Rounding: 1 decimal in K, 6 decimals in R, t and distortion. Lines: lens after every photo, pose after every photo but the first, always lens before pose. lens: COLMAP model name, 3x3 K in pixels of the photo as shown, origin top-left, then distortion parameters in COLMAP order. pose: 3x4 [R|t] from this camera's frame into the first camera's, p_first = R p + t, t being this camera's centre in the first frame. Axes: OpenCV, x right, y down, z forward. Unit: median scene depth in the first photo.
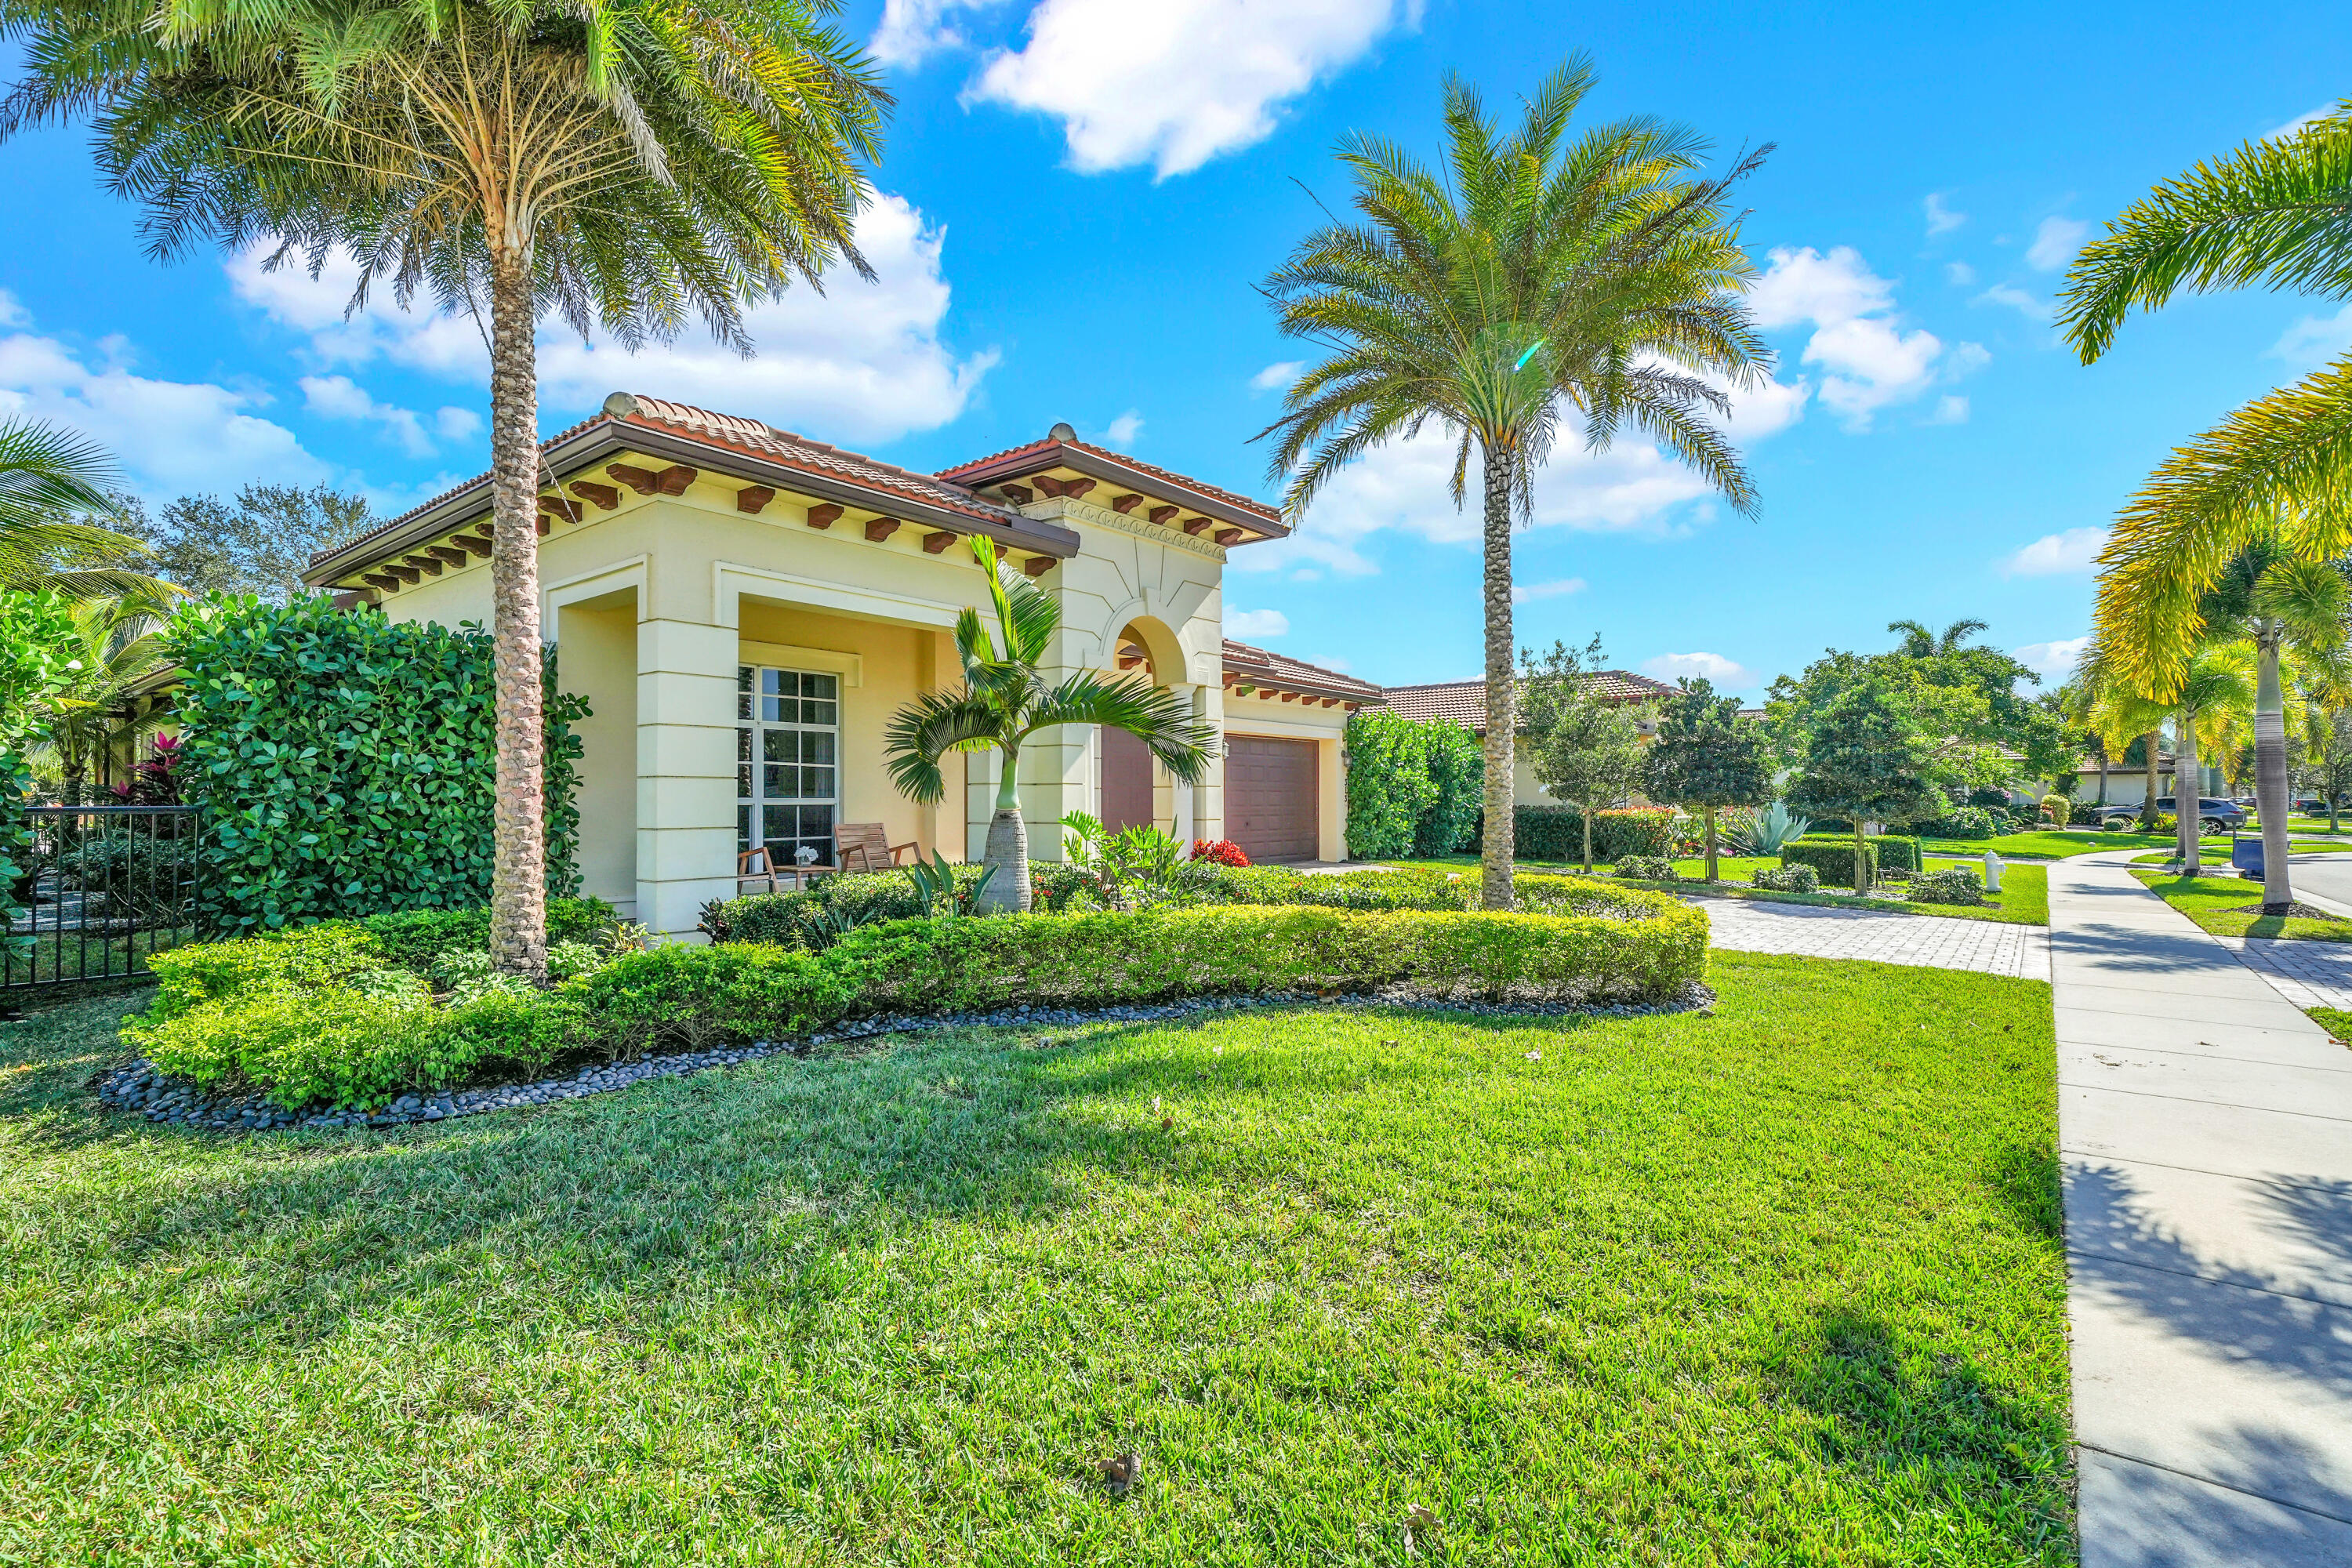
lens RADIAL K [[1029.3, 0, 1187.1], [0, 1029.3, 791.7], [0, 0, 1]] dist [0.000373, 0.000076]
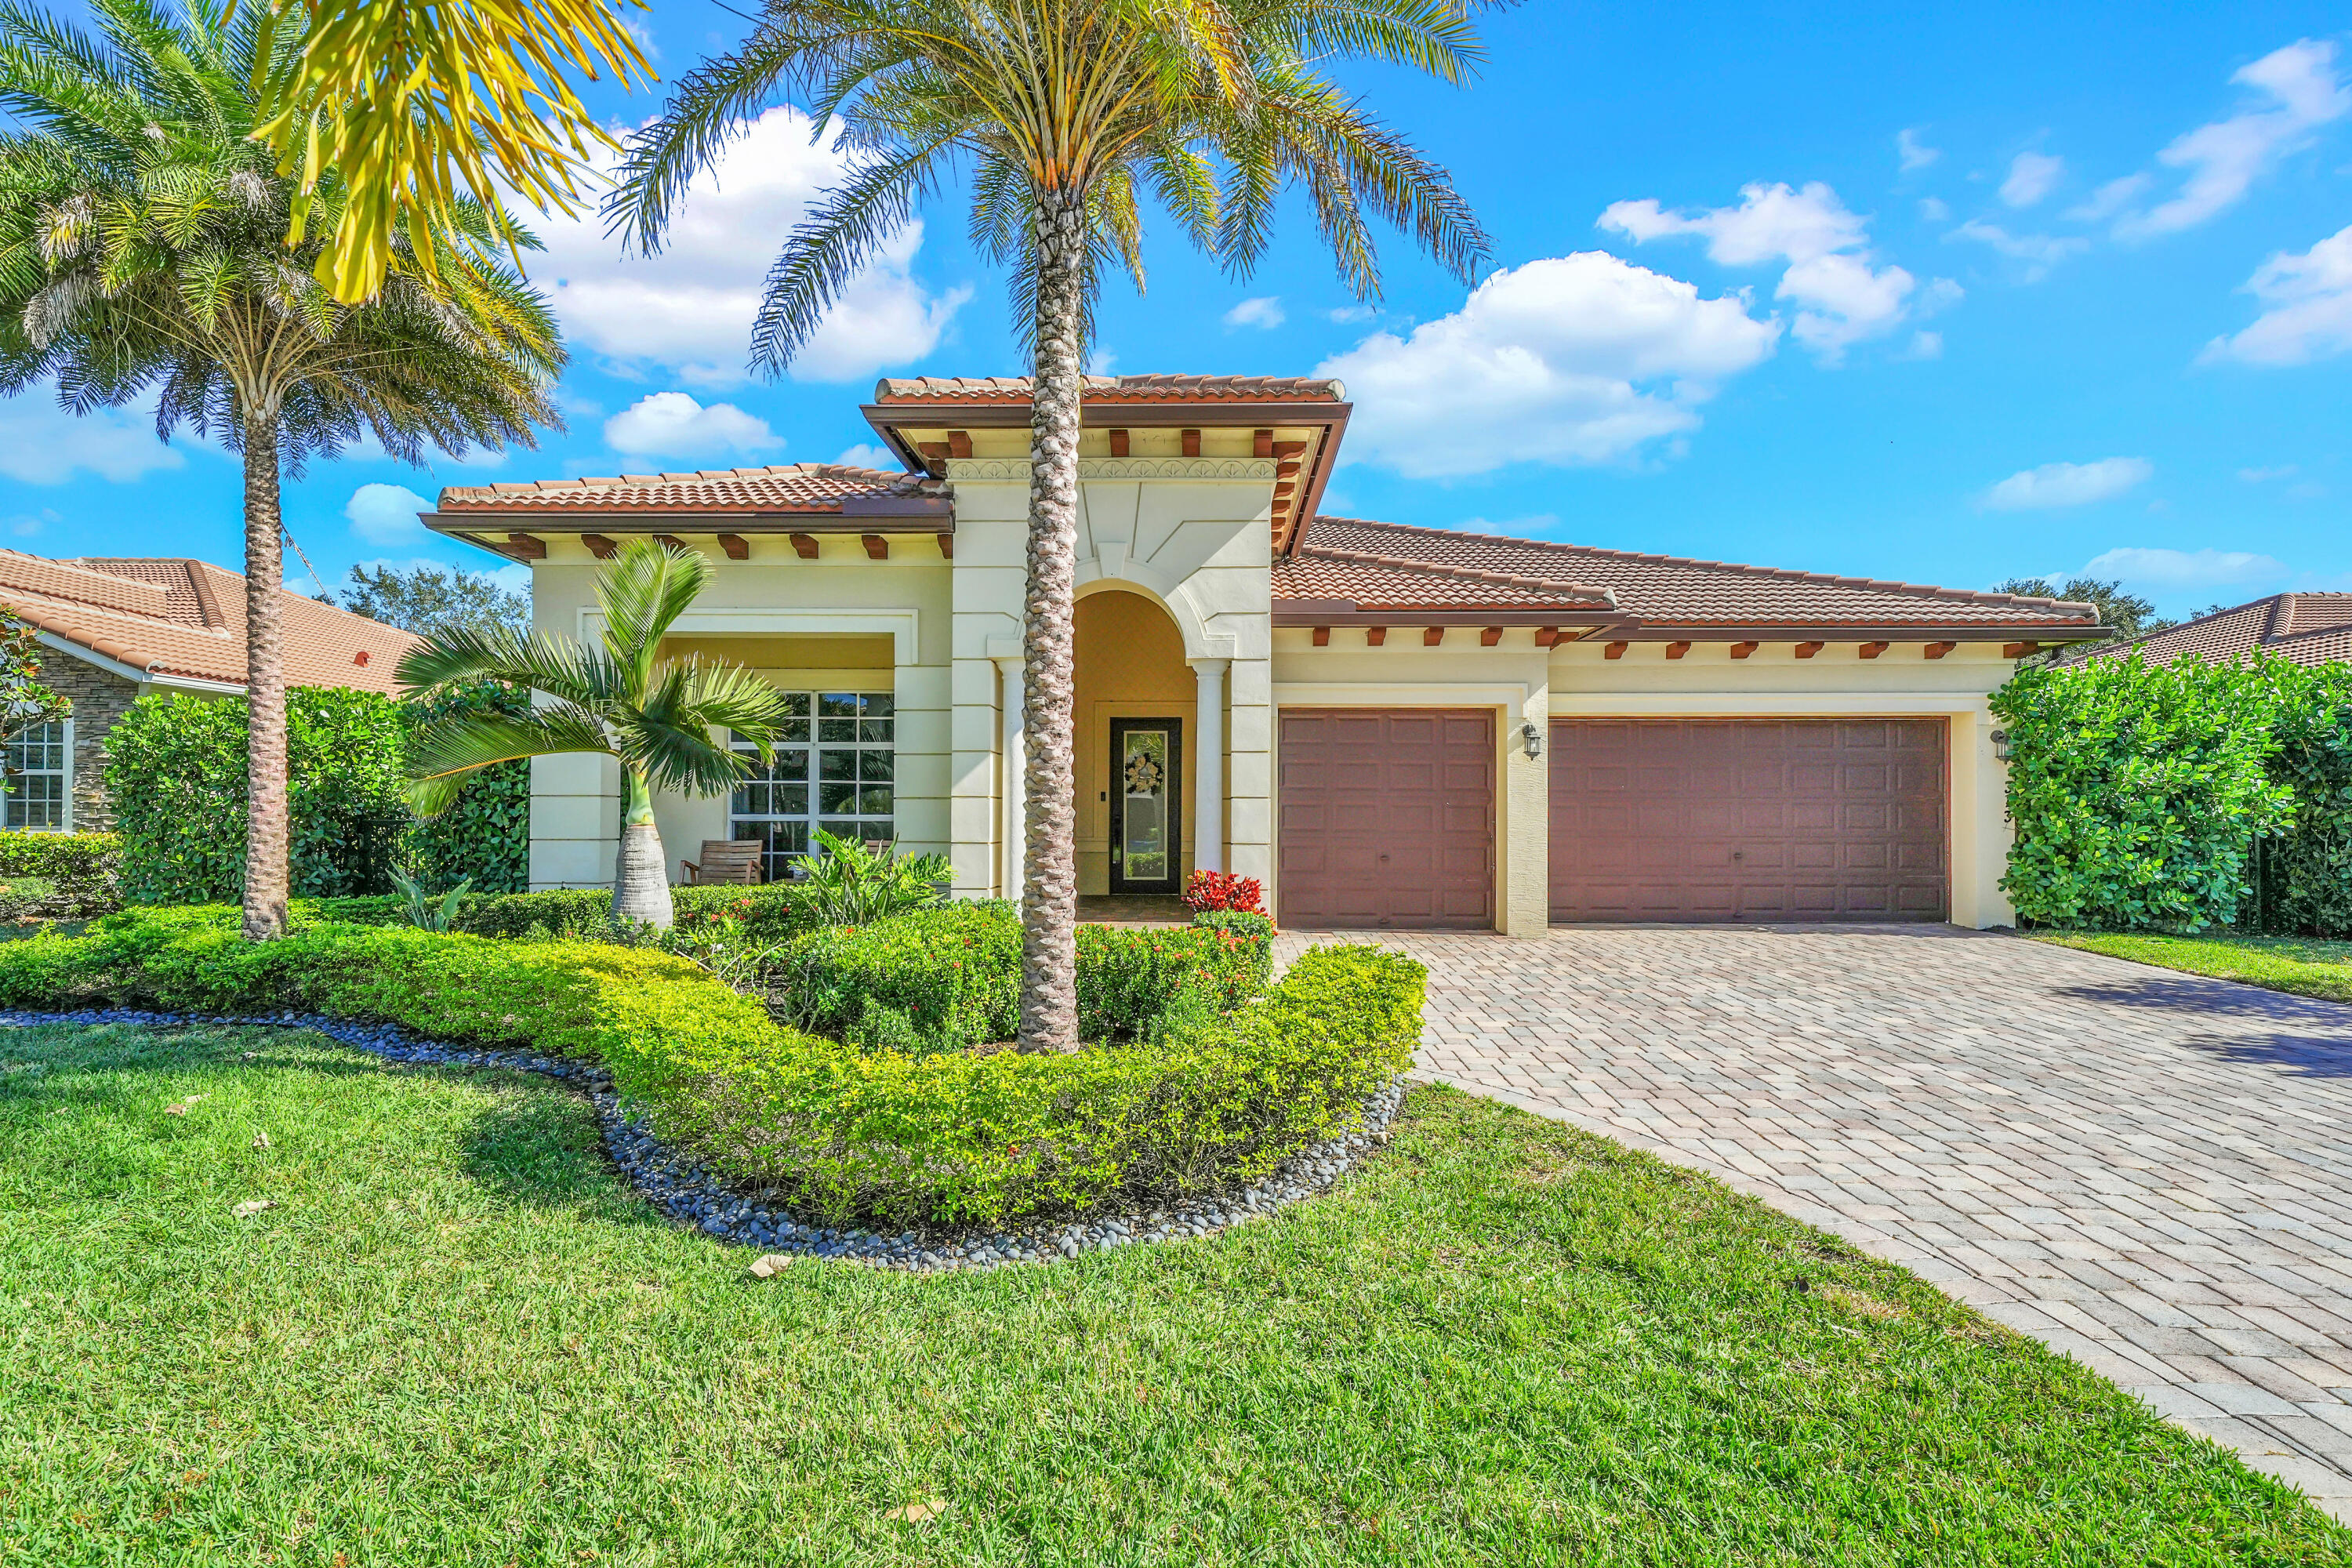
lens RADIAL K [[1029.3, 0, 1187.1], [0, 1029.3, 791.7], [0, 0, 1]] dist [0.000373, 0.000076]
pose [[0.587326, -0.011041, -0.809275, 0.346064], [0.000900, 0.999915, -0.012989, 0.000046], [0.809350, 0.006900, 0.587286, 0.318433]]
